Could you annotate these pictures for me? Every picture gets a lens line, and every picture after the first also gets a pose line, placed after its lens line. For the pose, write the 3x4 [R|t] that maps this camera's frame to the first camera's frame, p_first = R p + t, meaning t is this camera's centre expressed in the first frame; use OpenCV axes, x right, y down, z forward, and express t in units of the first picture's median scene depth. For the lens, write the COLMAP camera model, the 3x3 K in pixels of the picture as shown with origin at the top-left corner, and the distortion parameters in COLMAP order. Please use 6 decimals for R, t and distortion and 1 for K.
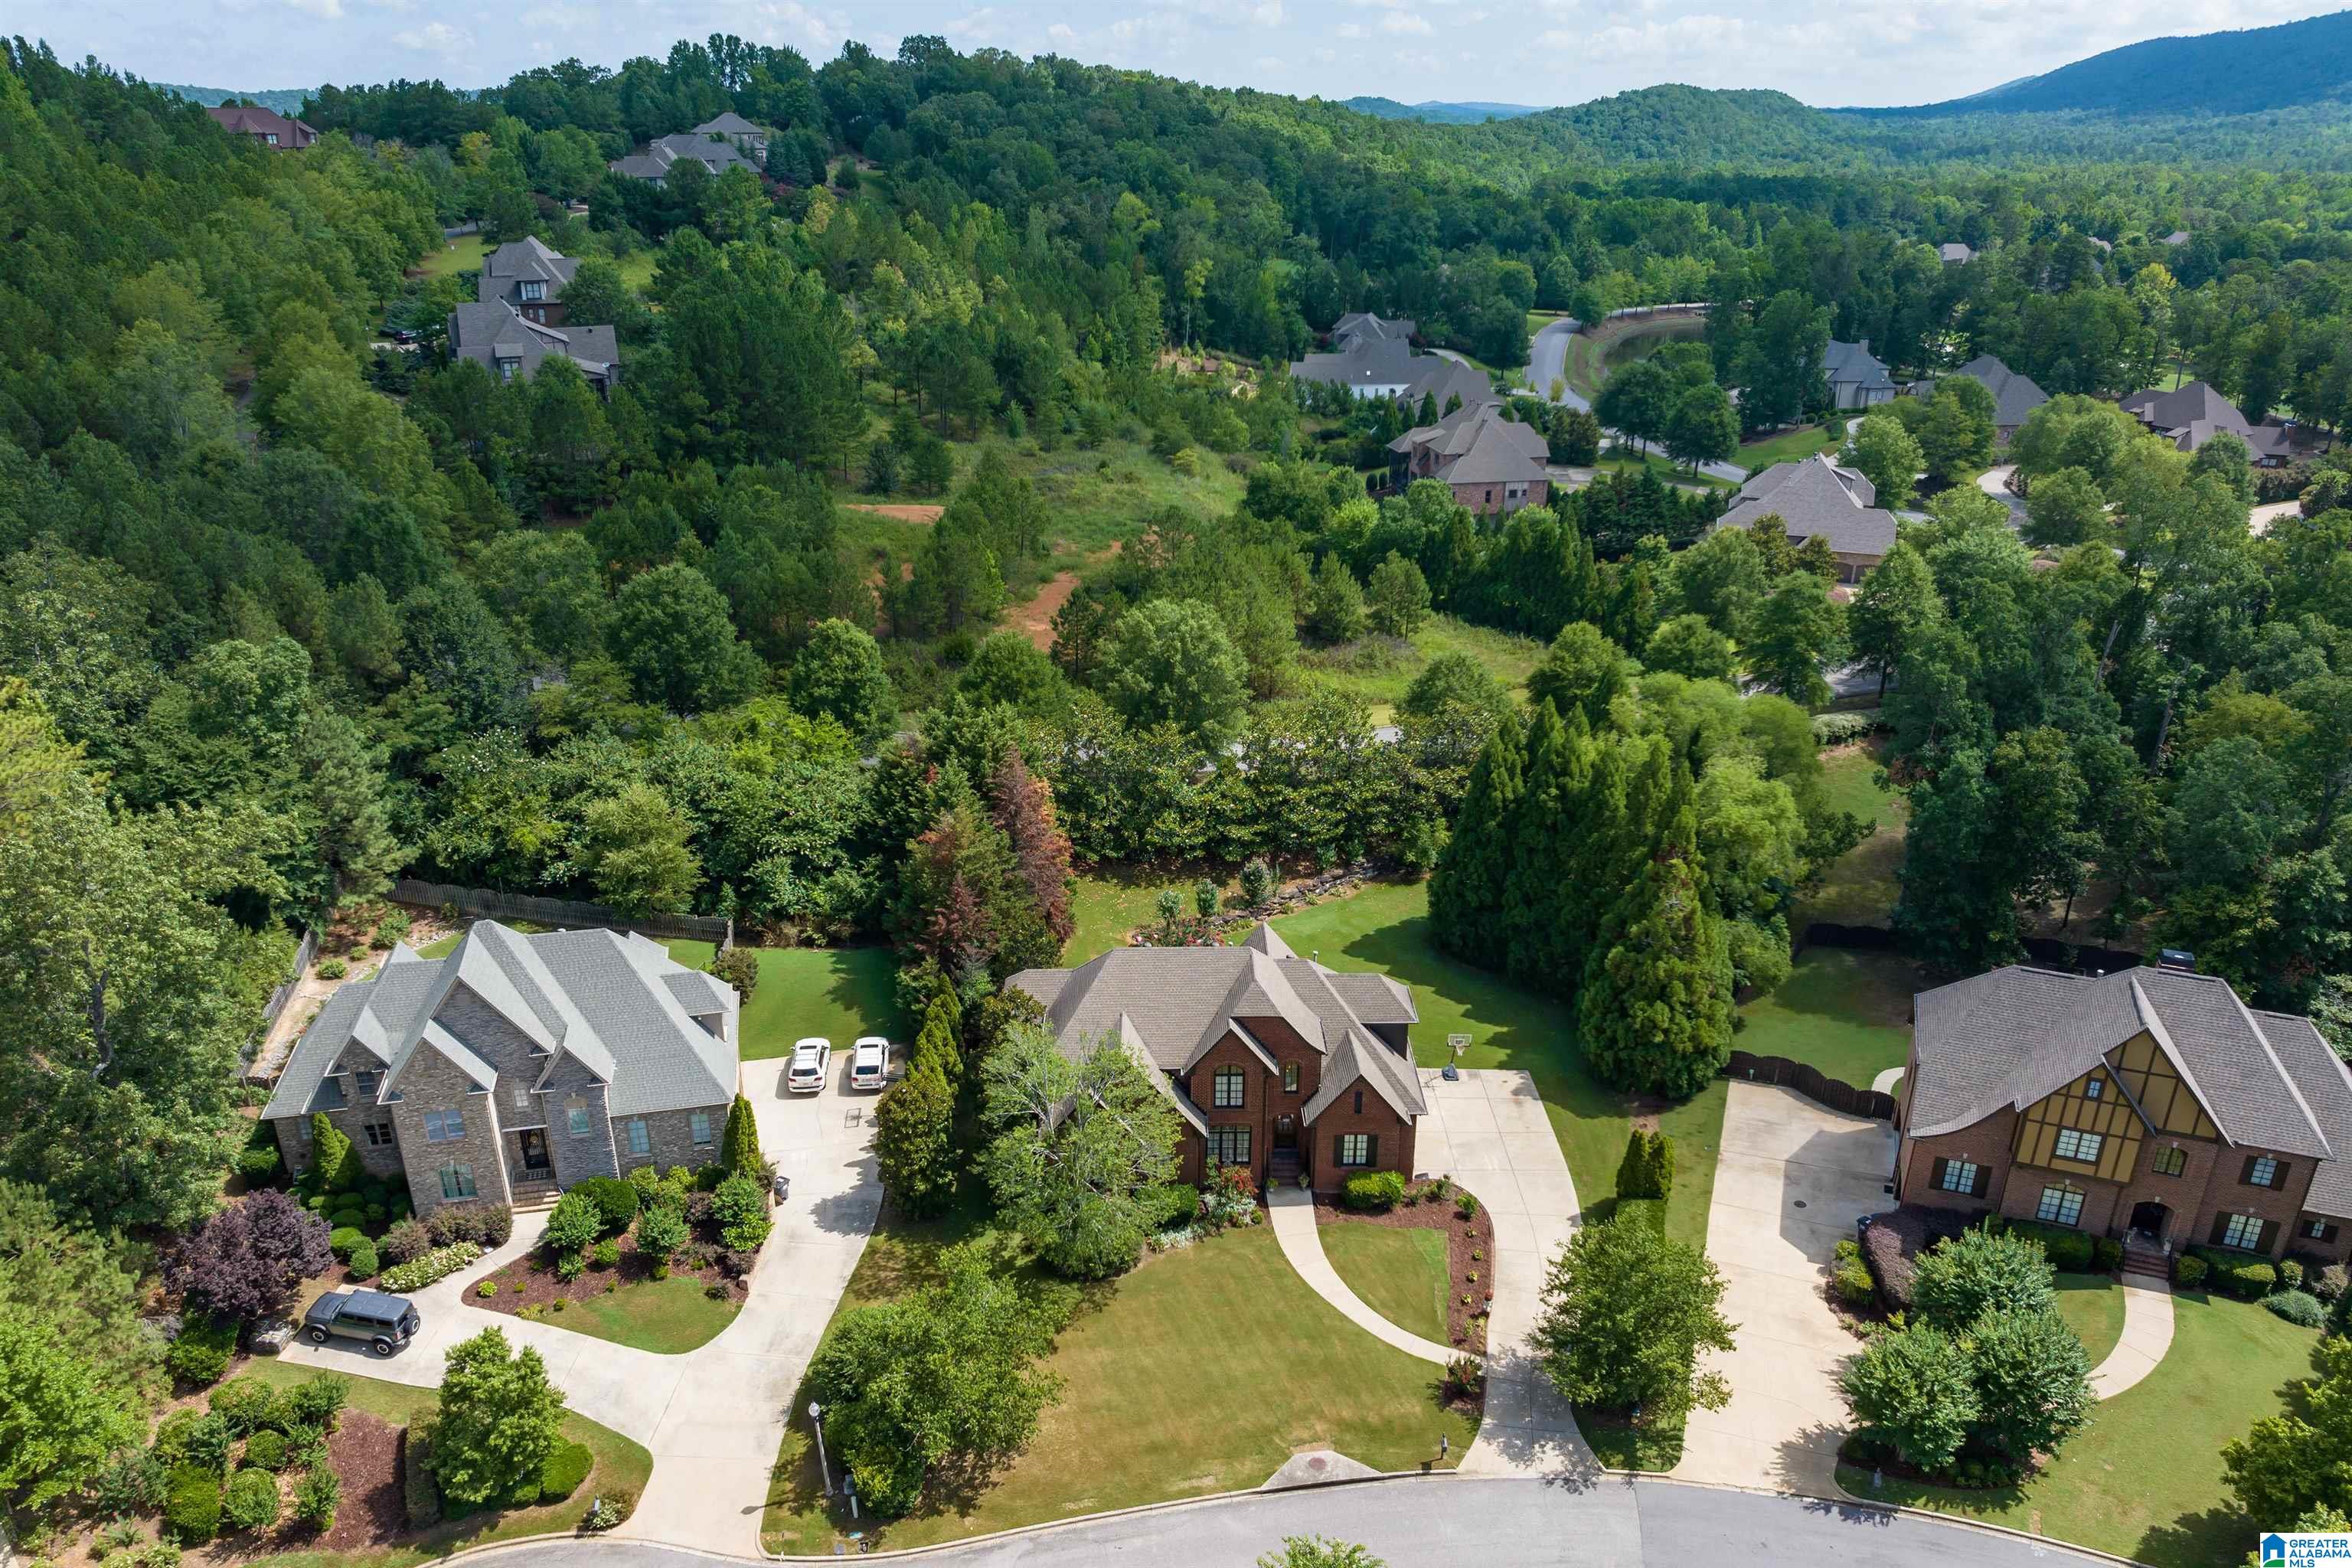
lens RADIAL K [[1597.5, 0, 1173.2], [0, 1597.5, 853.8], [0, 0, 1]] dist [-0.035308, -0.000891]
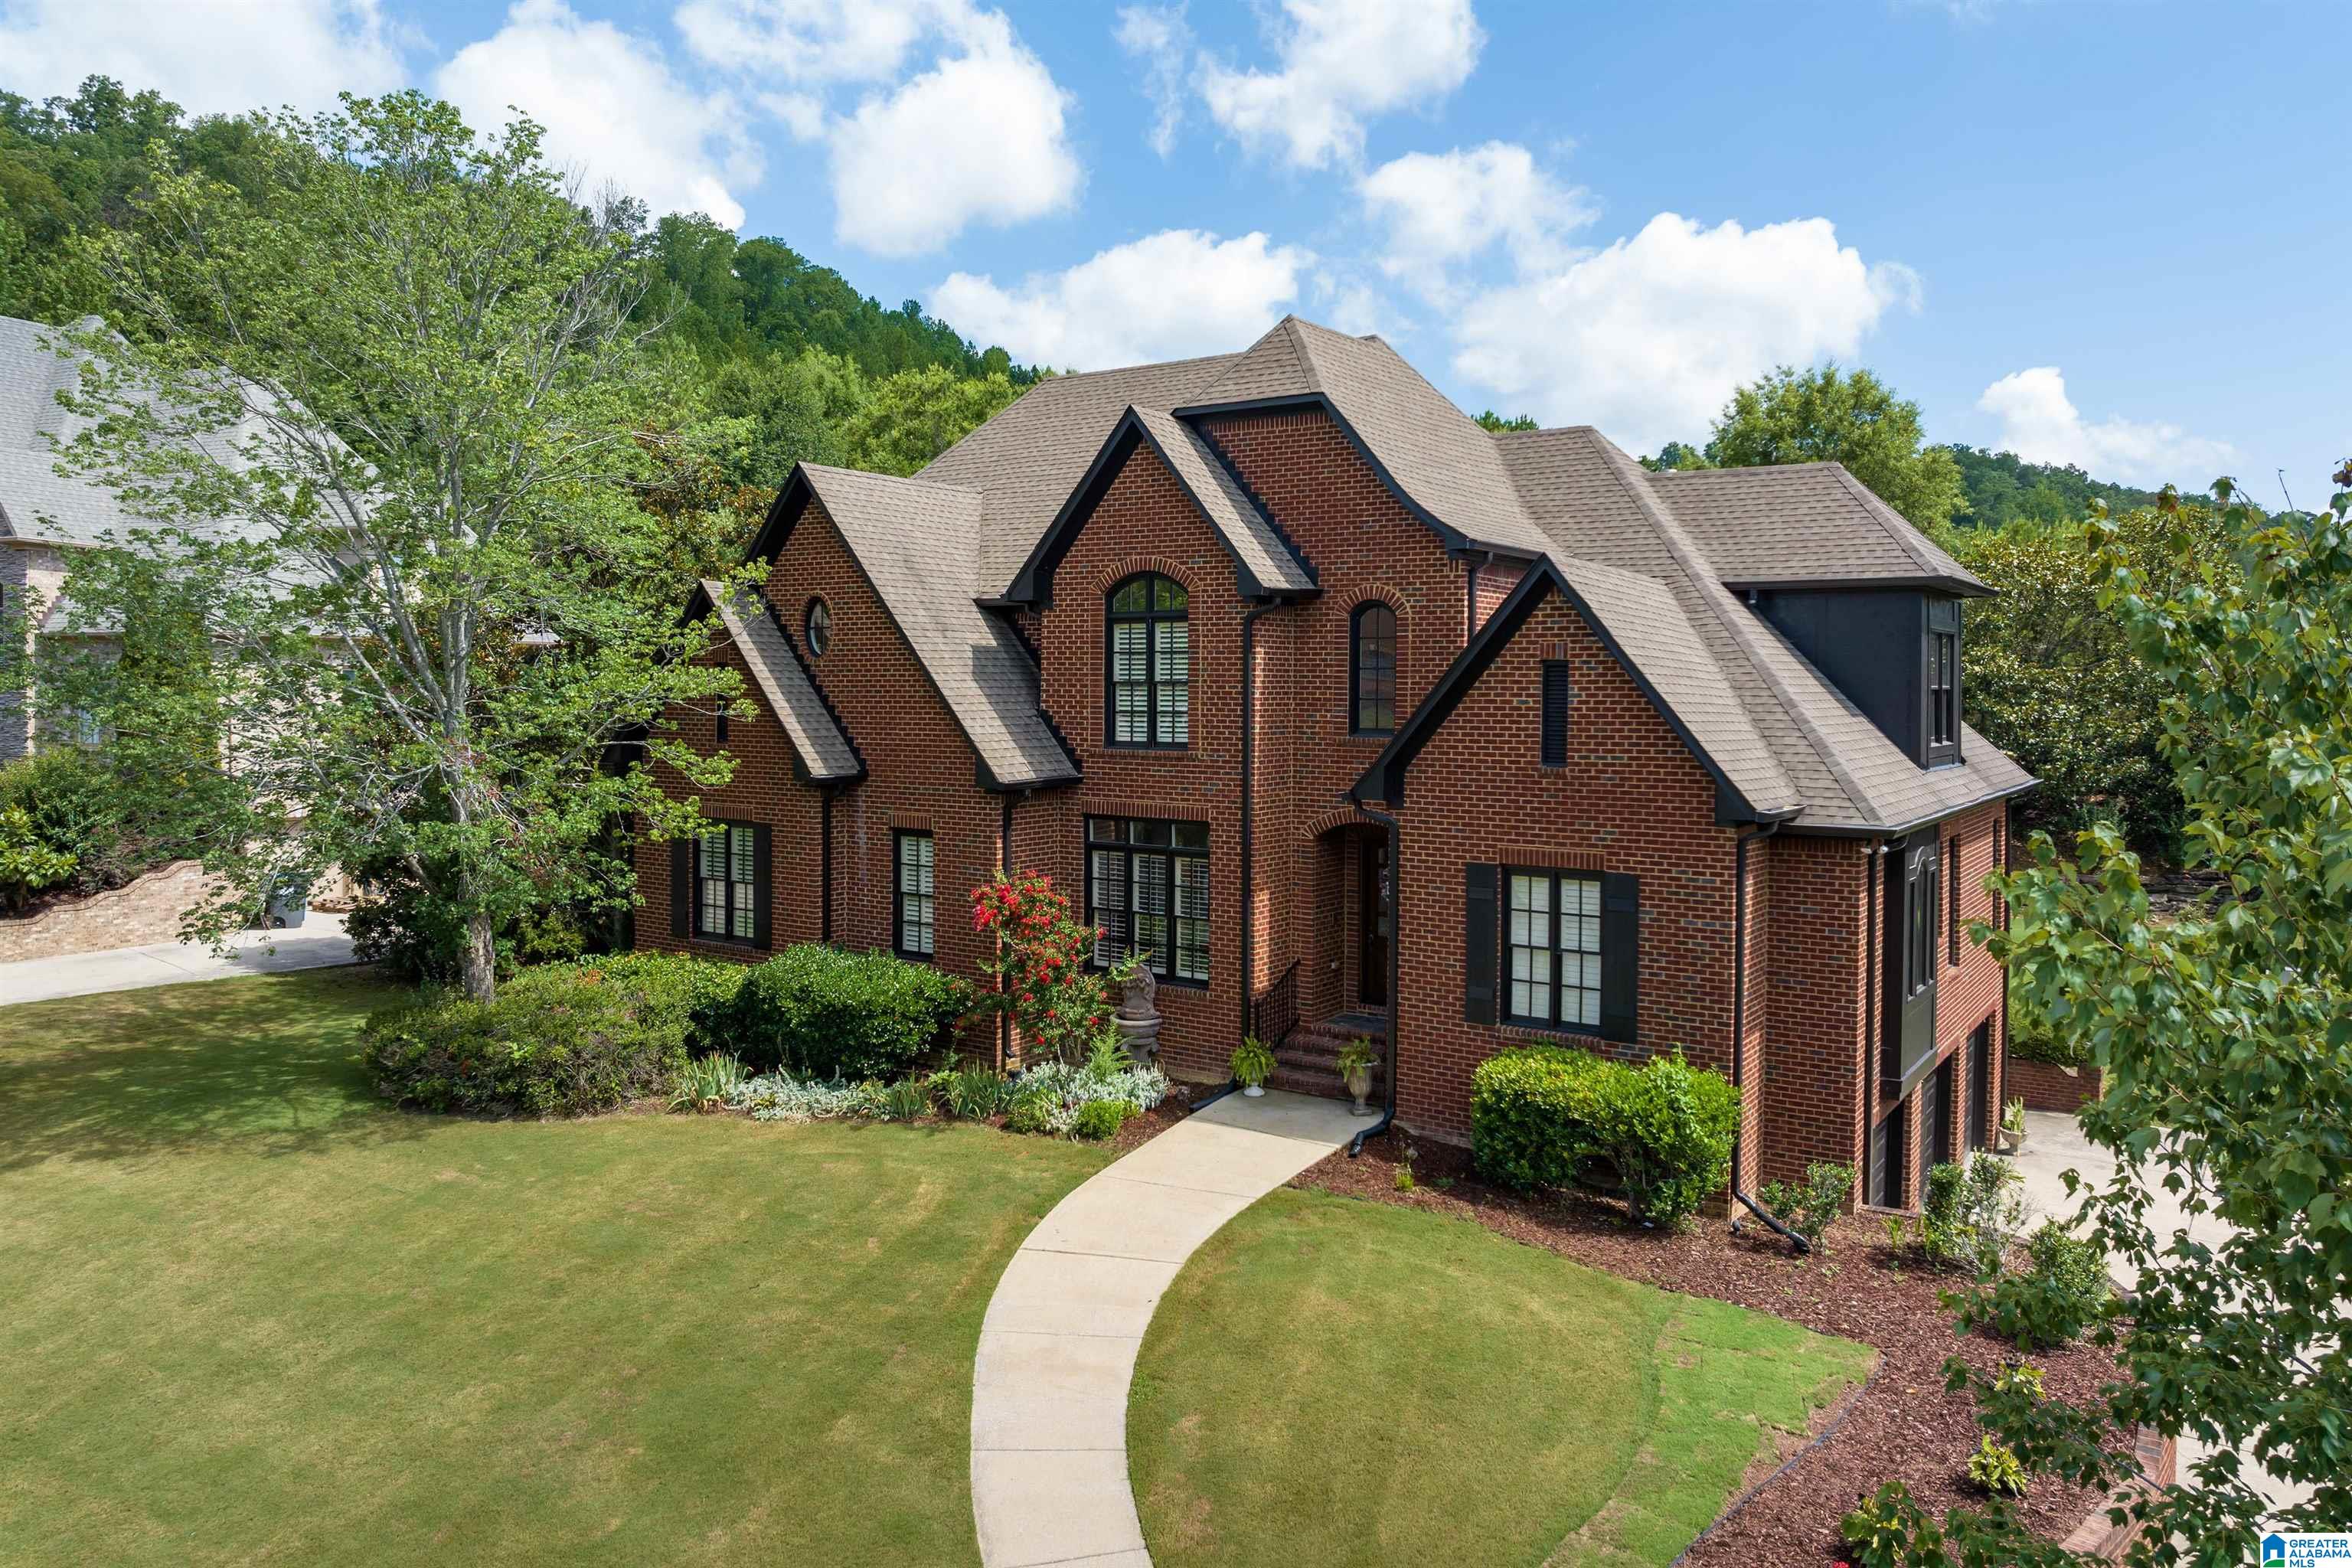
lens RADIAL K [[1633.8, 0, 1182.3], [0, 1633.8, 741.5], [0, 0, 1]] dist [-0.039387, 0.008271]
pose [[0.817729, 0.027676, -0.574938, 0.178703], [-0.241445, 0.923214, -0.298964, 0.208516], [0.522517, 0.383287, 0.761621, 0.663305]]
